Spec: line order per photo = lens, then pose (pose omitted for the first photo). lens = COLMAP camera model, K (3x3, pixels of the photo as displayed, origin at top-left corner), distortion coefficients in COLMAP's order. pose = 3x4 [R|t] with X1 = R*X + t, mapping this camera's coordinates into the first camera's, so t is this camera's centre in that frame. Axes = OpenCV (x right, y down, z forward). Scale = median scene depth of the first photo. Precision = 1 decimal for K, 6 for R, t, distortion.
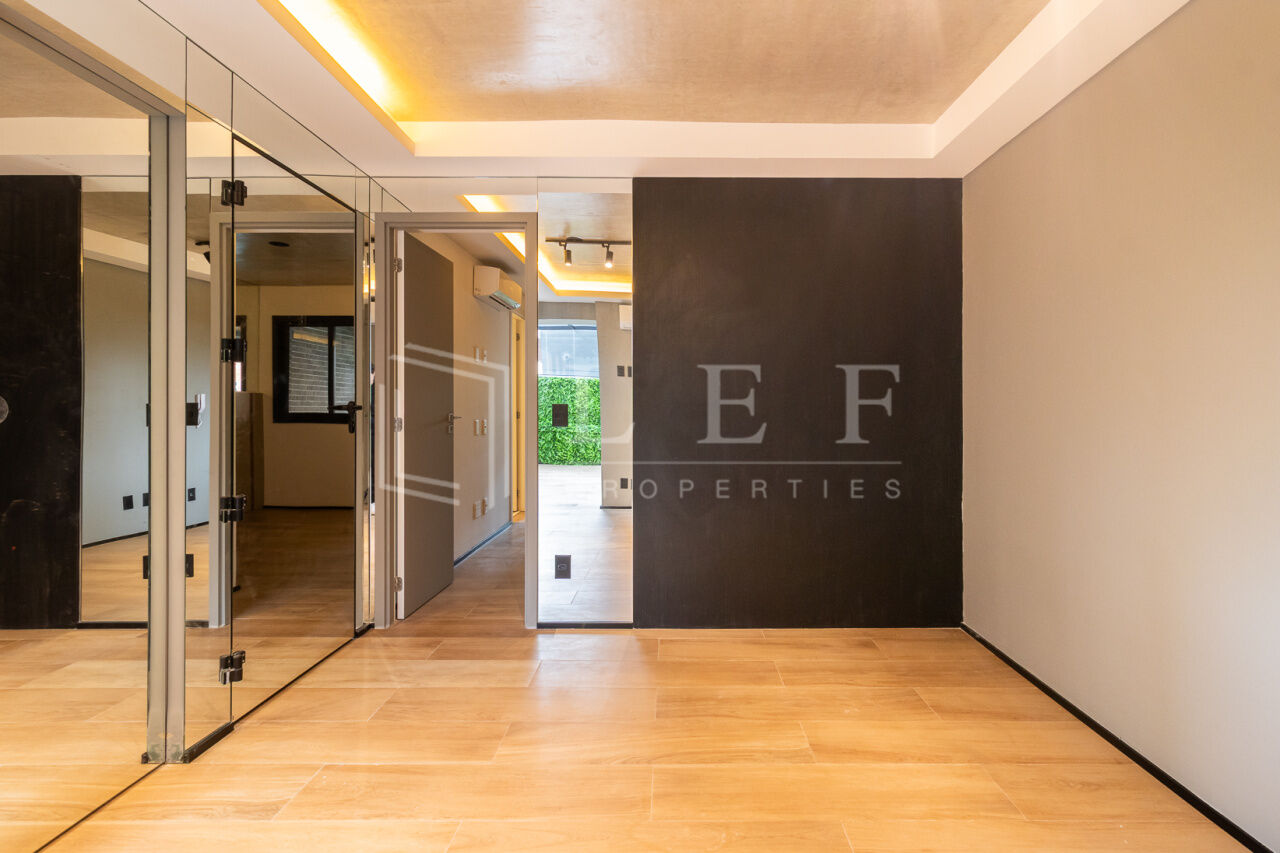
lens RADIAL K [[597.9, 0, 668.5], [0, 597.9, 414.5], [0, 0, 1]] dist [0.003385, 0.001257]
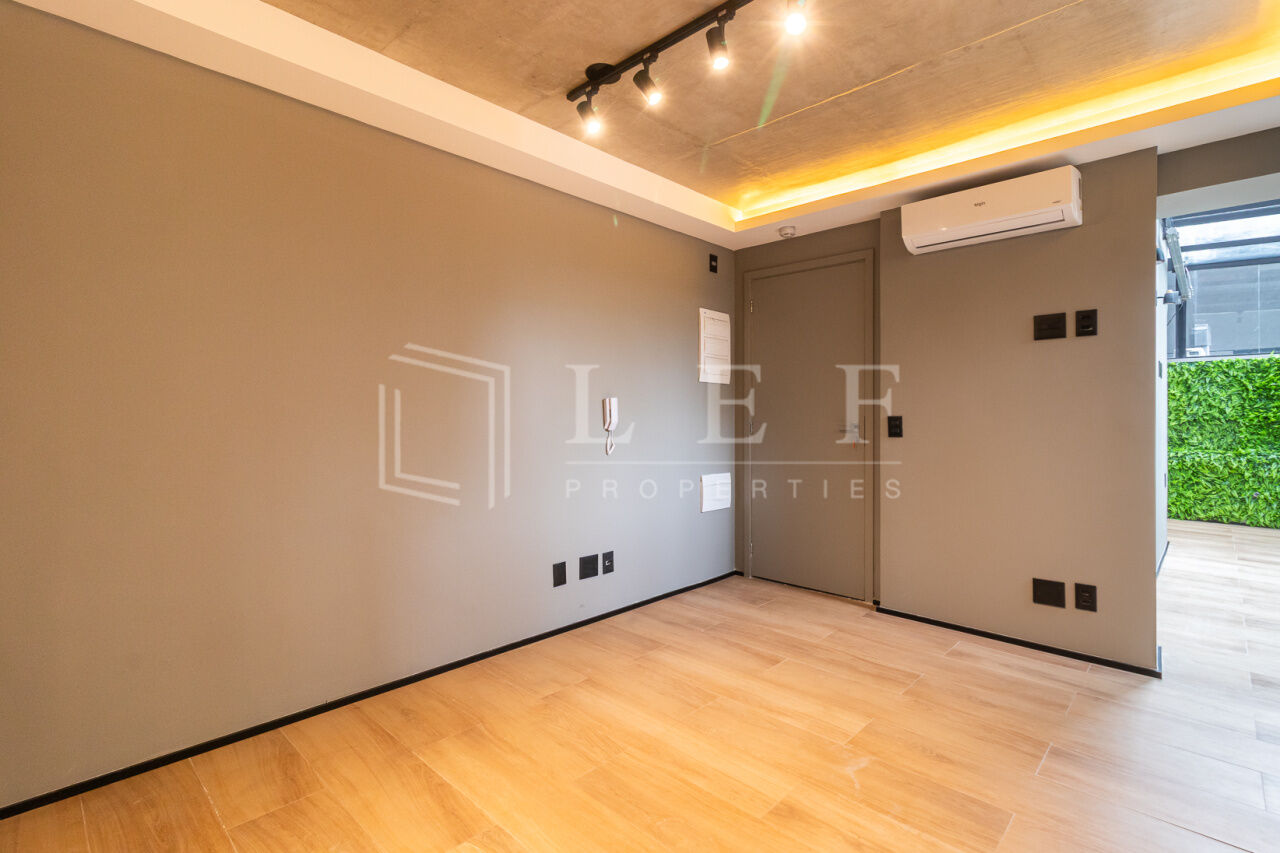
lens RADIAL K [[597.9, 0, 654.8], [0, 597.9, 410.2], [0, 0, 1]] dist [0.003385, 0.001257]
pose [[-0.726204, 0.001882, 0.687477, -0.436079], [0.006478, 0.999971, 0.004106, -0.019354], [-0.687449, 0.007435, -0.726195, 1.226597]]
